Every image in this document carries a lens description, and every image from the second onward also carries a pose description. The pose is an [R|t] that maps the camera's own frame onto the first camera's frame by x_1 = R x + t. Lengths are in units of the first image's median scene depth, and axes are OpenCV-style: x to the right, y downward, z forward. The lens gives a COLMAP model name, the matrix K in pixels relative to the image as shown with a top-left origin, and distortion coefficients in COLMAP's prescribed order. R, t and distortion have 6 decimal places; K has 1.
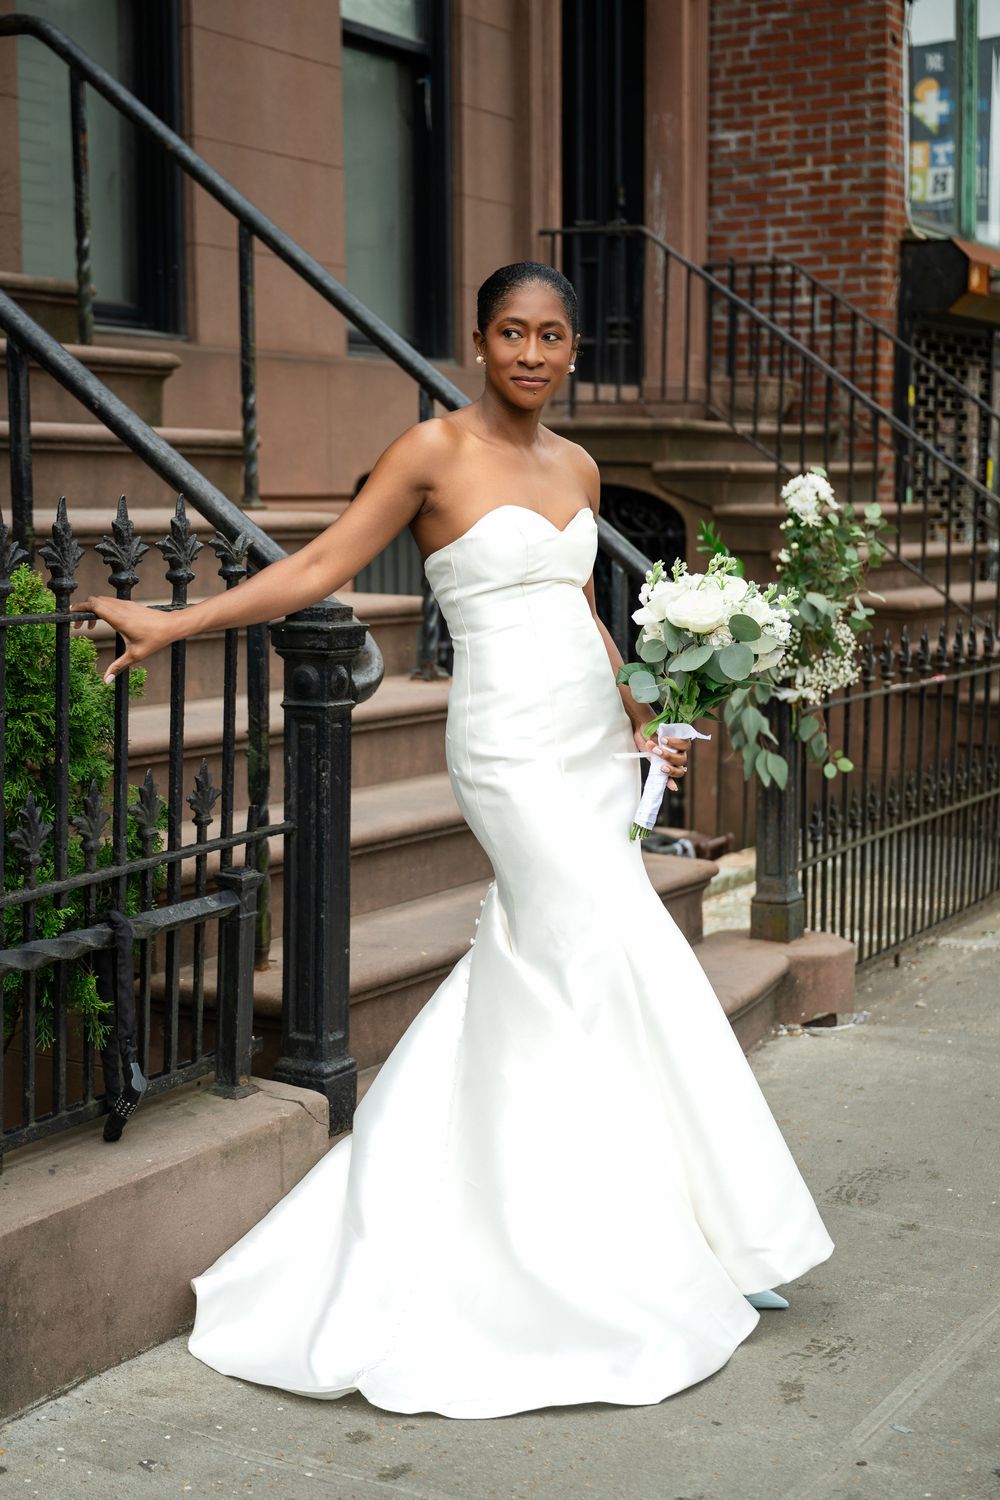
lens RADIAL K [[2251.9, 0, 500.0], [0, 2251.9, 750.0], [0, 0, 1]] dist [0.003213, -0.050682]
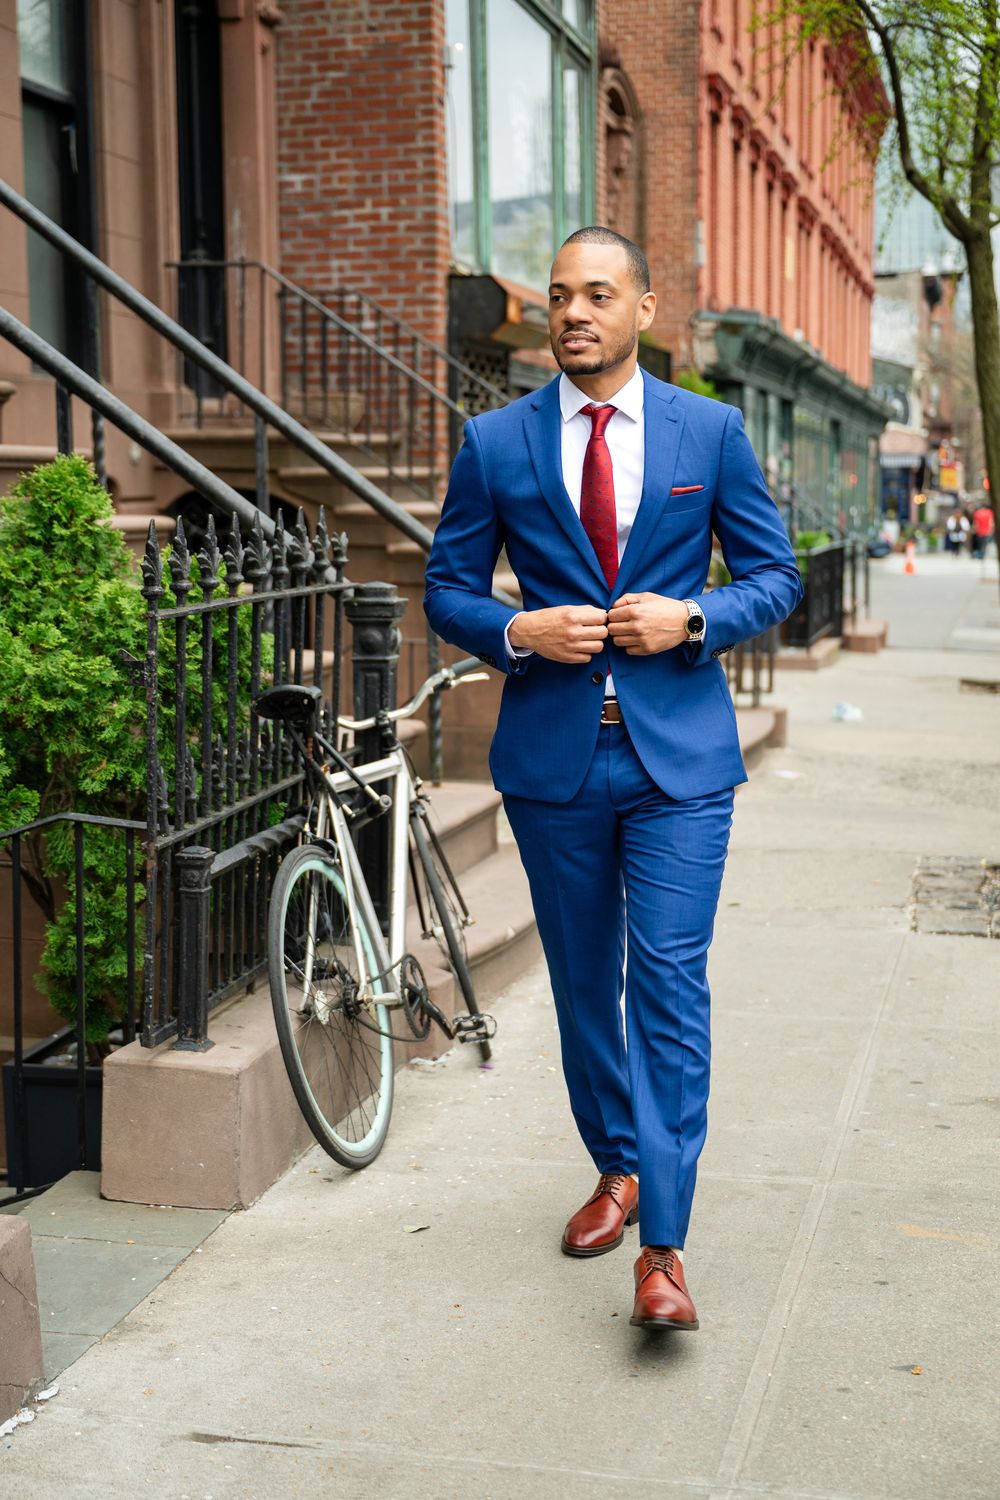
lens RADIAL K [[2251.9, 0, 500.0], [0, 2251.9, 750.0], [0, 0, 1]] dist [0.003213, -0.050682]
pose [[0.956567, -0.038090, 0.289013, -0.139632], [0.037456, 0.999268, 0.007724, 0.009391], [-0.289095, 0.003437, 0.957294, -0.112549]]
